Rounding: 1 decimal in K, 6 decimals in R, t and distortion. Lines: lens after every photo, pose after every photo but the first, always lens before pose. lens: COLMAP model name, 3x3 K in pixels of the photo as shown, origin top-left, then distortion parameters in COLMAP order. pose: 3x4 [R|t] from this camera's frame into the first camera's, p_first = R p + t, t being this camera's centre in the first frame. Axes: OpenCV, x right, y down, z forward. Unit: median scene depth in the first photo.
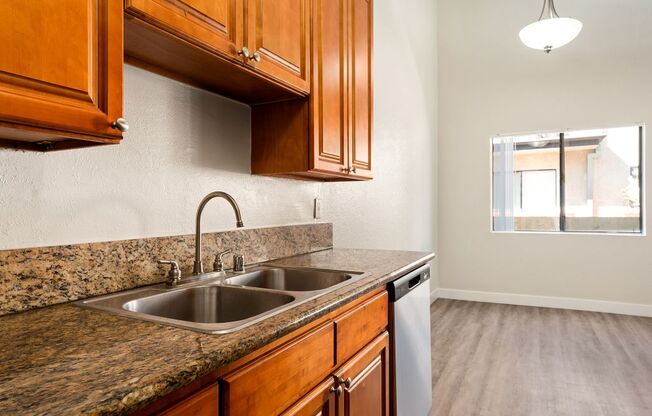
lens RADIAL K [[354.1, 0, 330.0], [0, 354.1, 205.8], [0, 0, 1]] dist [-0.002313, 0.000290]
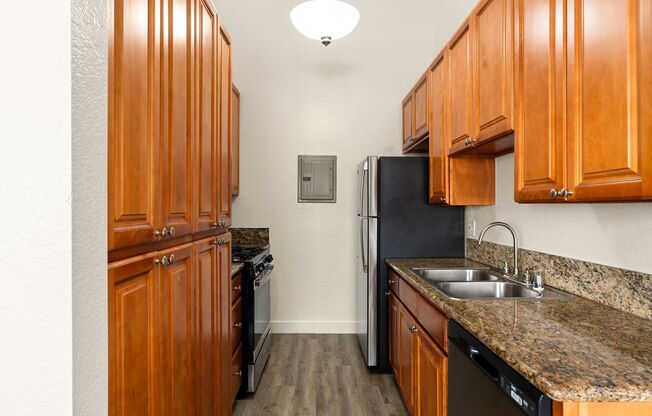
lens RADIAL K [[354.1, 0, 330.0], [0, 354.1, 205.8], [0, 0, 1]] dist [-0.002313, 0.000290]
pose [[-0.847051, 0.005906, -0.531478, 0.971912], [0.007954, 0.999967, -0.001564, -0.098220], [0.531452, -0.005552, -0.847070, 1.611227]]
